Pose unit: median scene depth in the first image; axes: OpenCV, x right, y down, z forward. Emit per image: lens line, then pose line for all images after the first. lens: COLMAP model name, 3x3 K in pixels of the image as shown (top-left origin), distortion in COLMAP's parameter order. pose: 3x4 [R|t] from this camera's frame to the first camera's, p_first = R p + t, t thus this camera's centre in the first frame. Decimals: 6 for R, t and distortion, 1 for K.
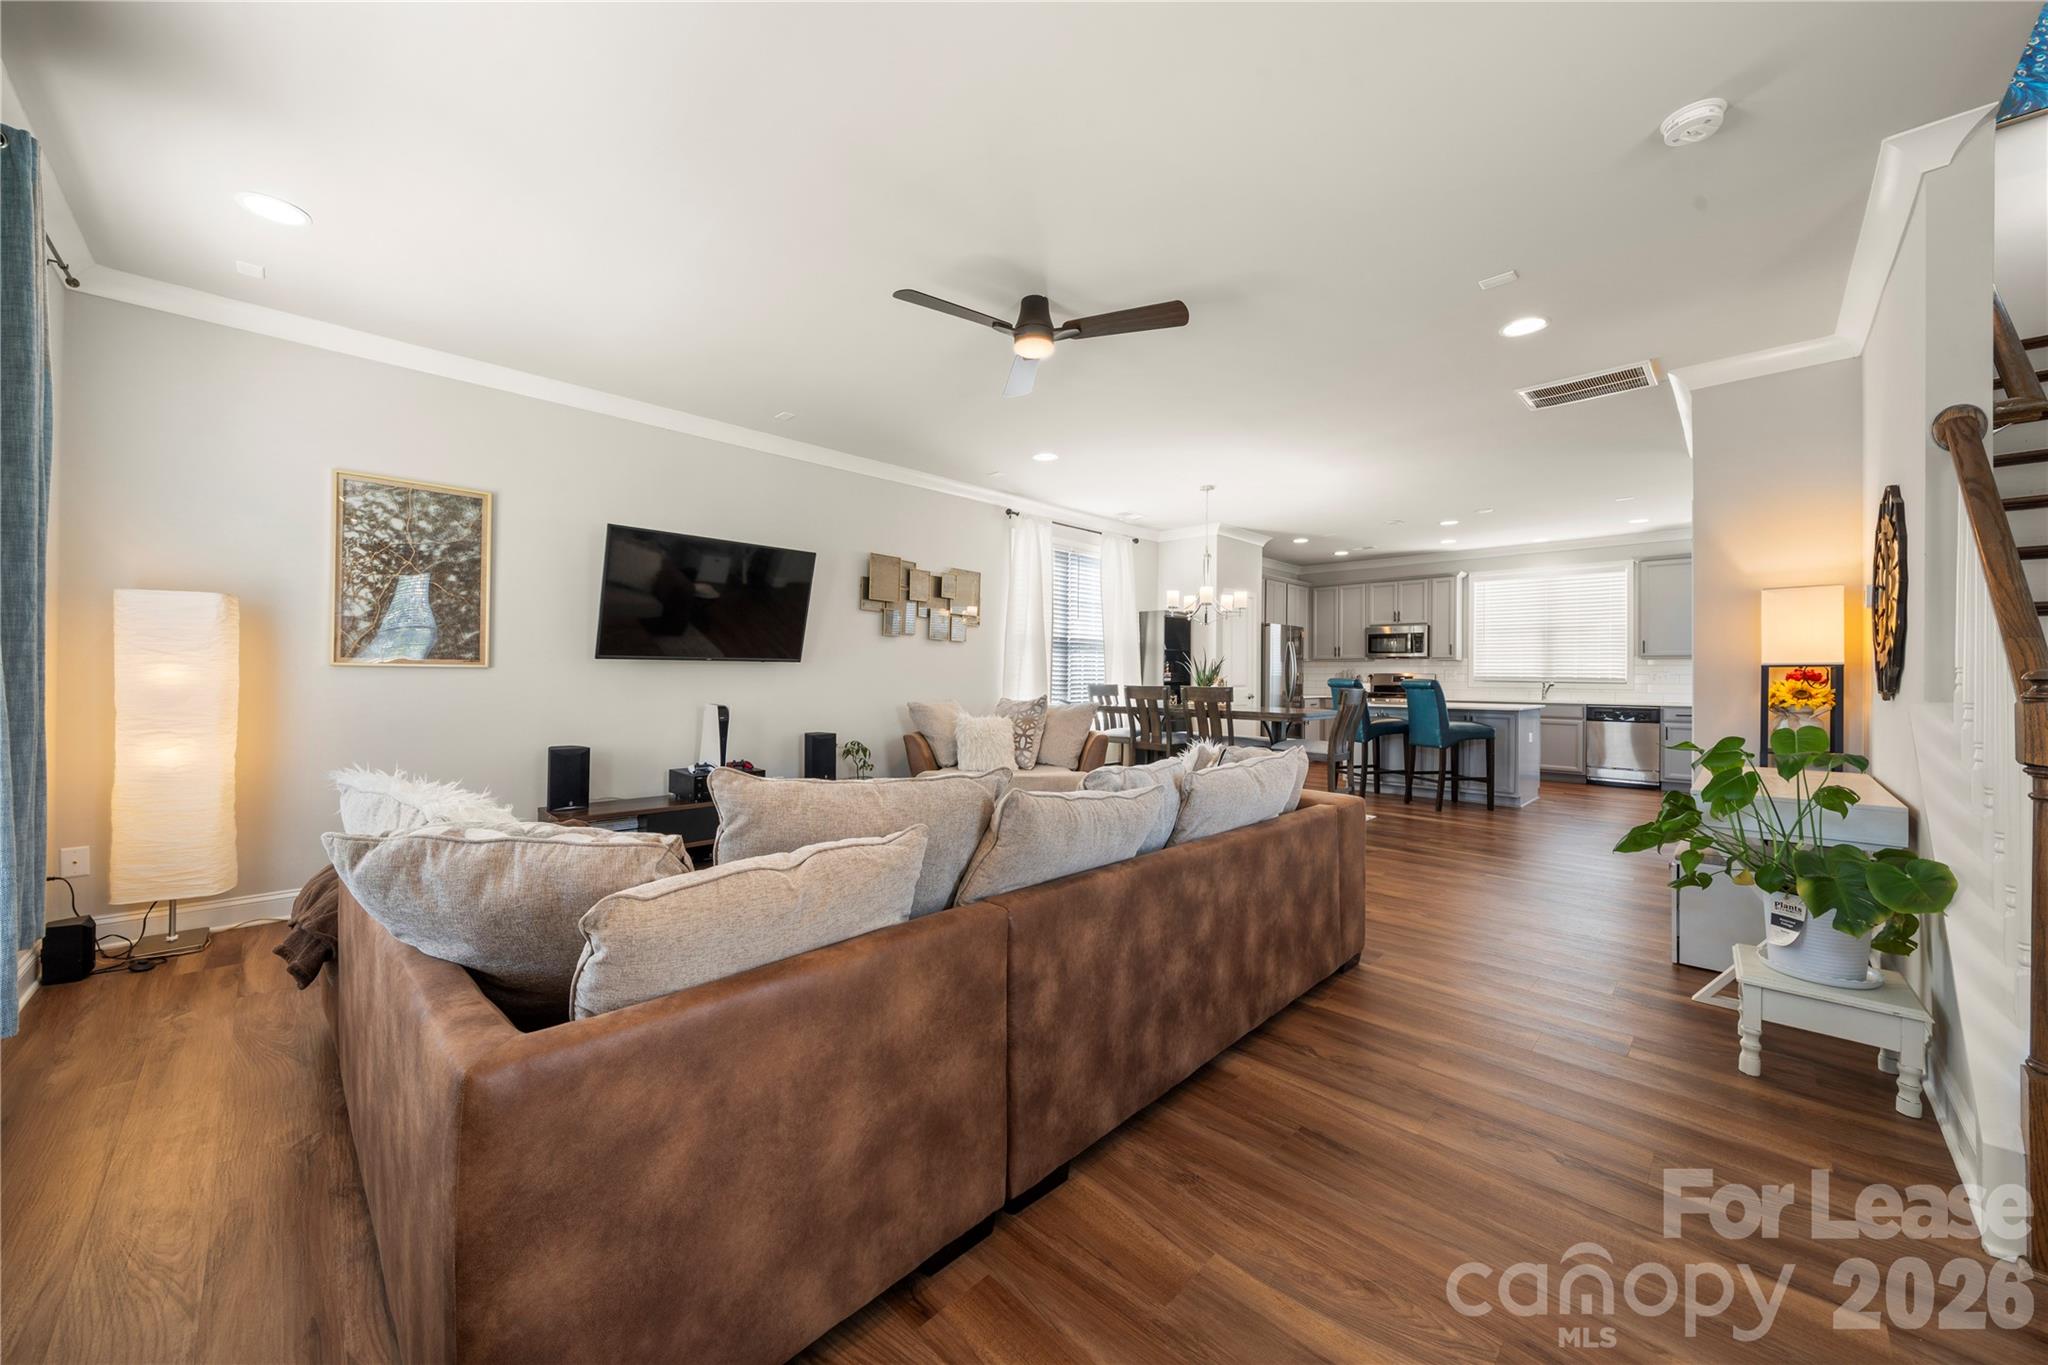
lens RADIAL K [[755.2, 0, 1016.6], [0, 755.2, 668.1], [0, 0, 1]] dist [-0.002578, -0.002643]
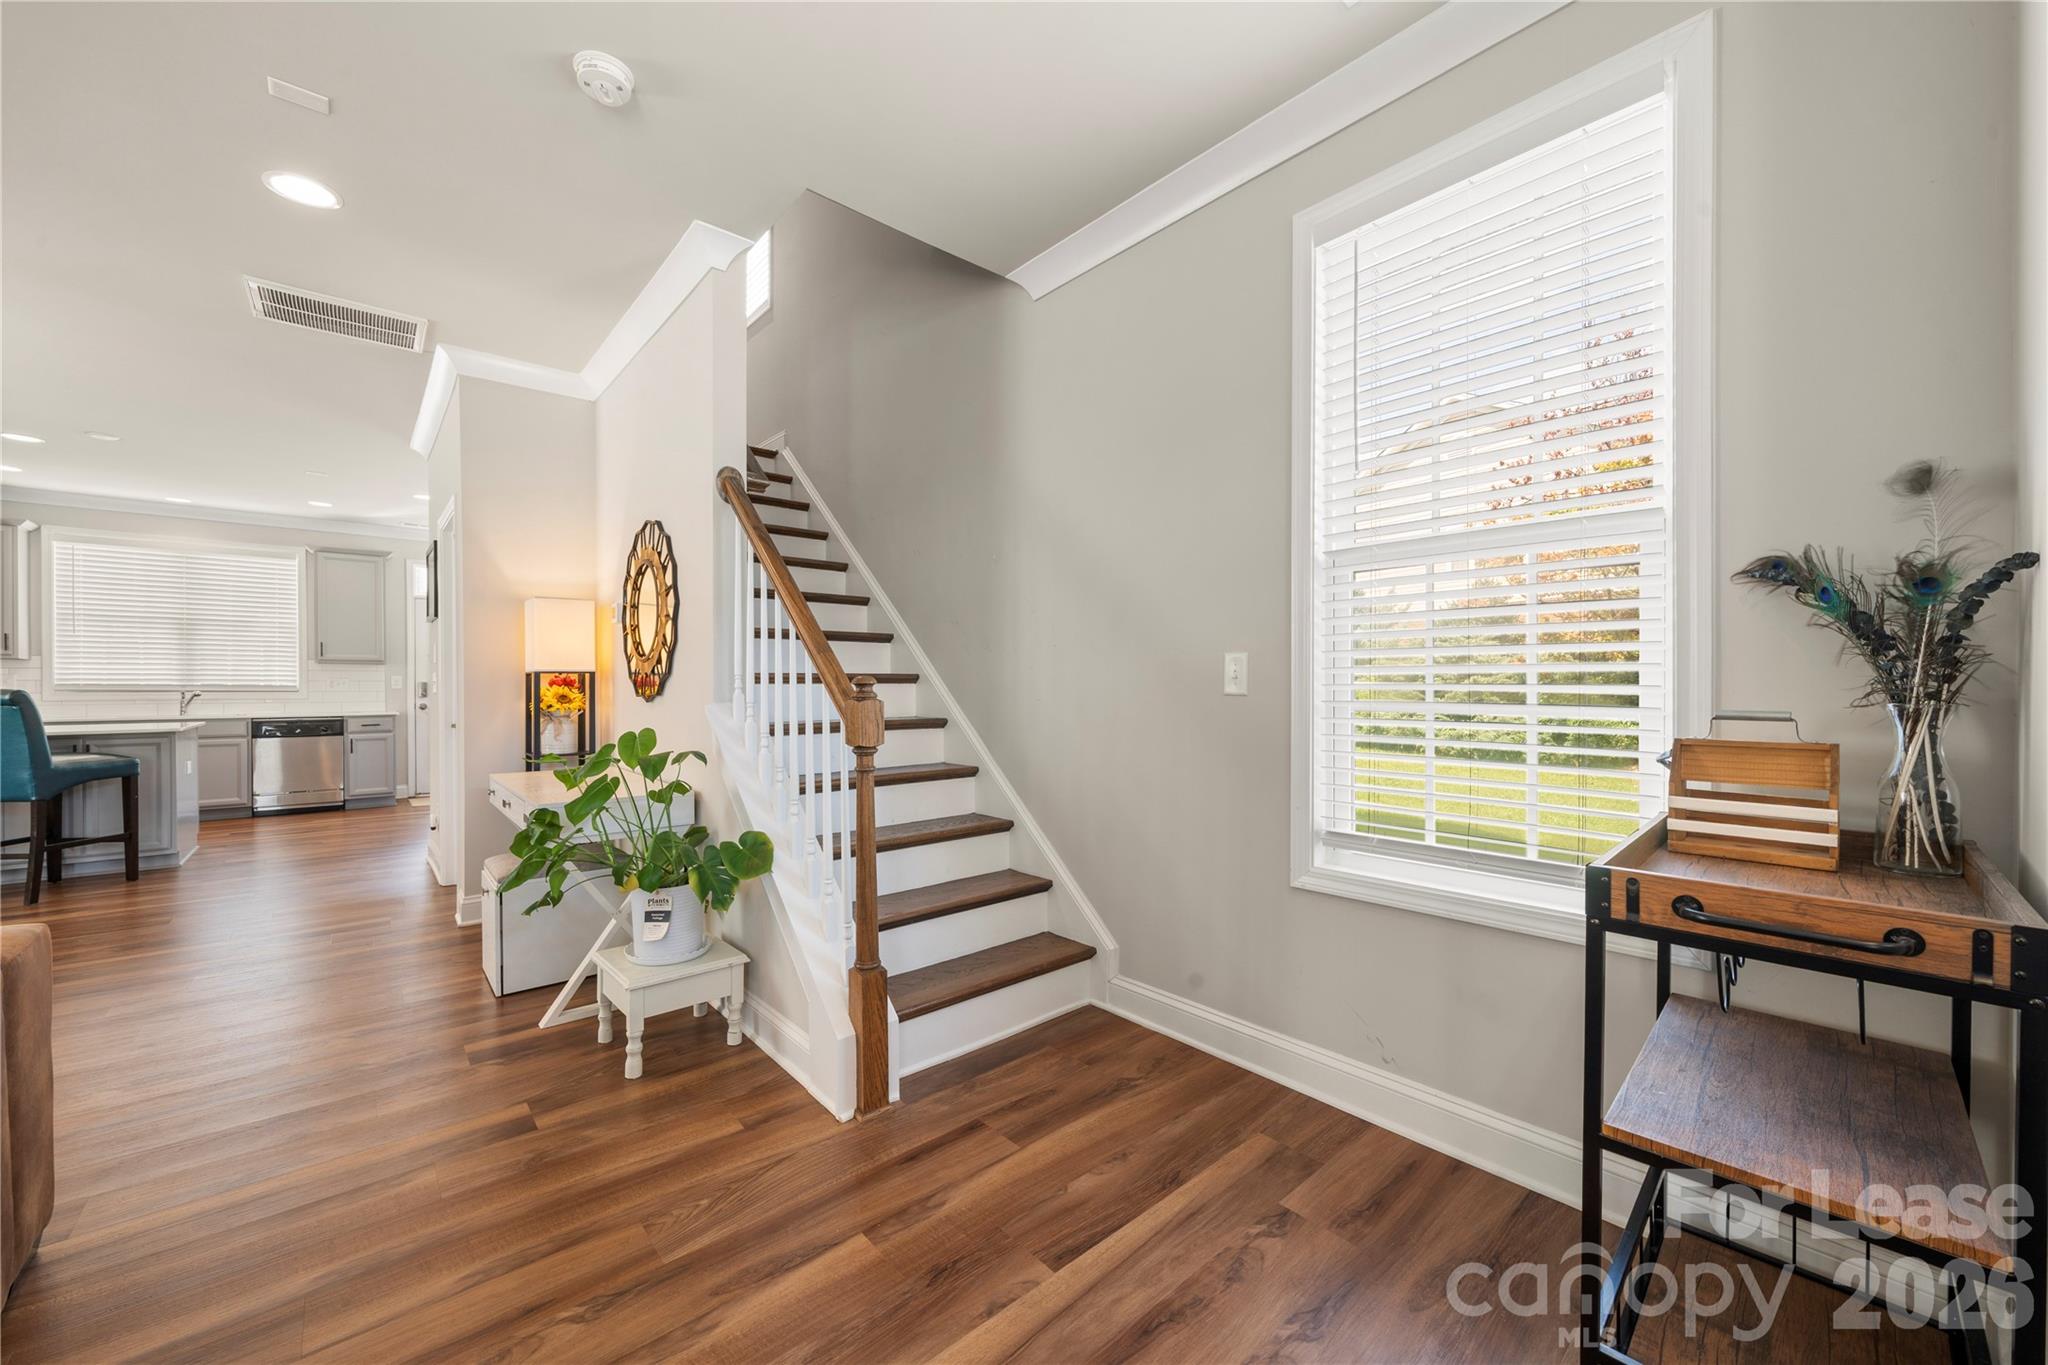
lens RADIAL K [[755.2, 0, 1034.2], [0, 755.2, 691.7], [0, 0, 1]] dist [-0.002578, -0.002643]
pose [[0.056233, -0.014536, 0.998312, 0.001916], [-0.007757, 0.999857, 0.014995, 0.001592], [-0.998388, -0.008587, 0.056112, 0.147841]]
